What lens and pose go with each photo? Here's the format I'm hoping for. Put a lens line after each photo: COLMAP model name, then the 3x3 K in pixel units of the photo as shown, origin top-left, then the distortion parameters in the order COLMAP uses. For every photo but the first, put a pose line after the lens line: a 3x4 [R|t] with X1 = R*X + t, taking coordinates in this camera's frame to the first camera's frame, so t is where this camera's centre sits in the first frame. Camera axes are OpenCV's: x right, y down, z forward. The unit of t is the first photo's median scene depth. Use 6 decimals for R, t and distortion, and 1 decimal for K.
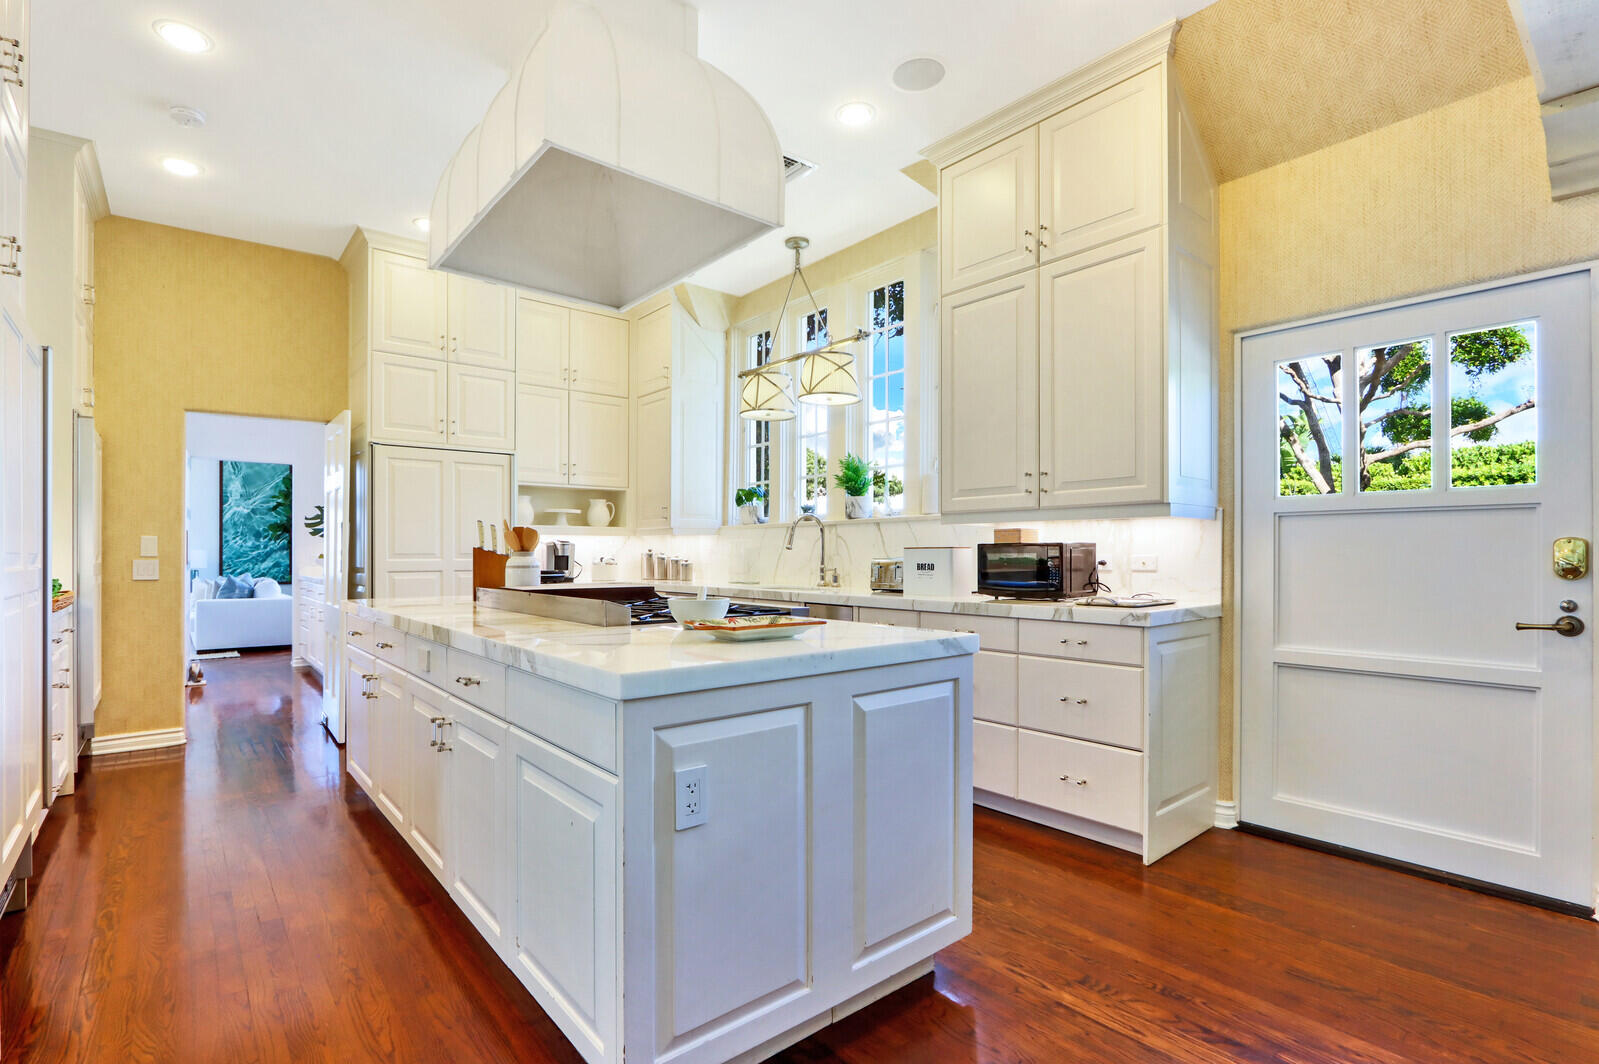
lens RADIAL K [[778.8, 0, 801.3], [0, 778.8, 549.7], [0, 0, 1]] dist [-0.003091, -0.000446]
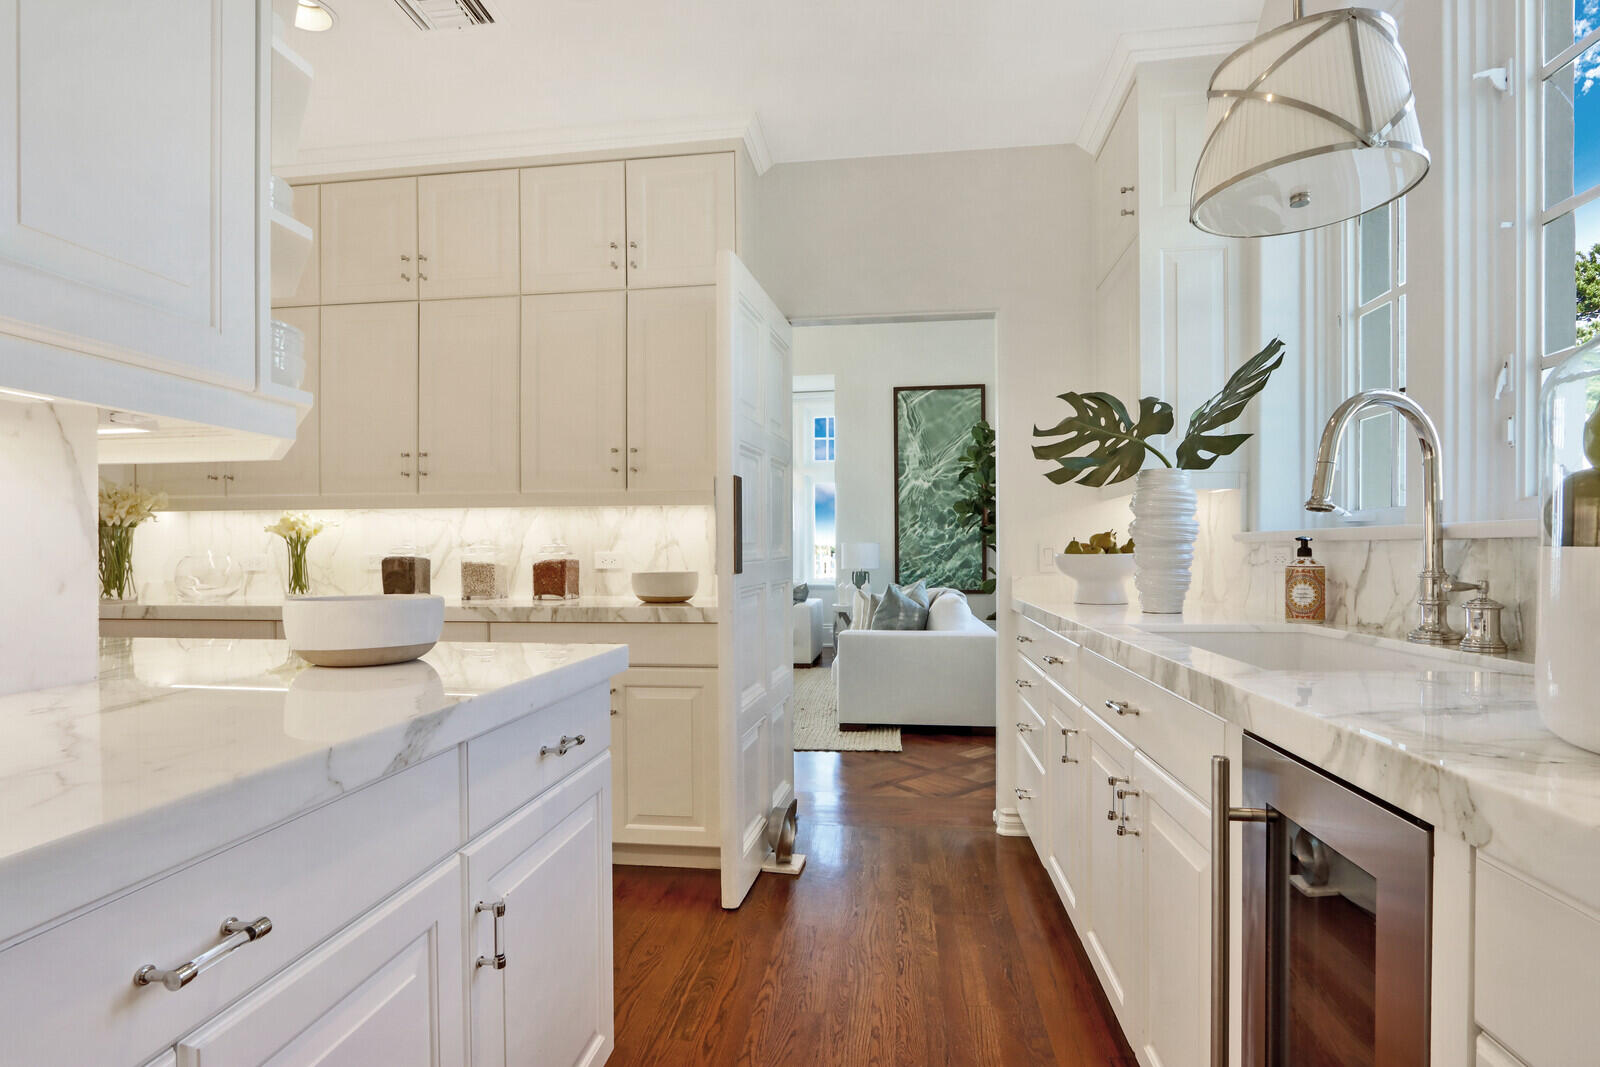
lens RADIAL K [[737.4, 0, 800.0], [0, 737.4, 533.5], [0, 0, 1]] dist [0.001424, 0.000139]
pose [[0.686508, -0.018576, -0.726885, -0.324389], [0.003309, 0.999743, -0.022424, 0.006950], [0.727115, 0.012989, 0.686393, 0.480904]]
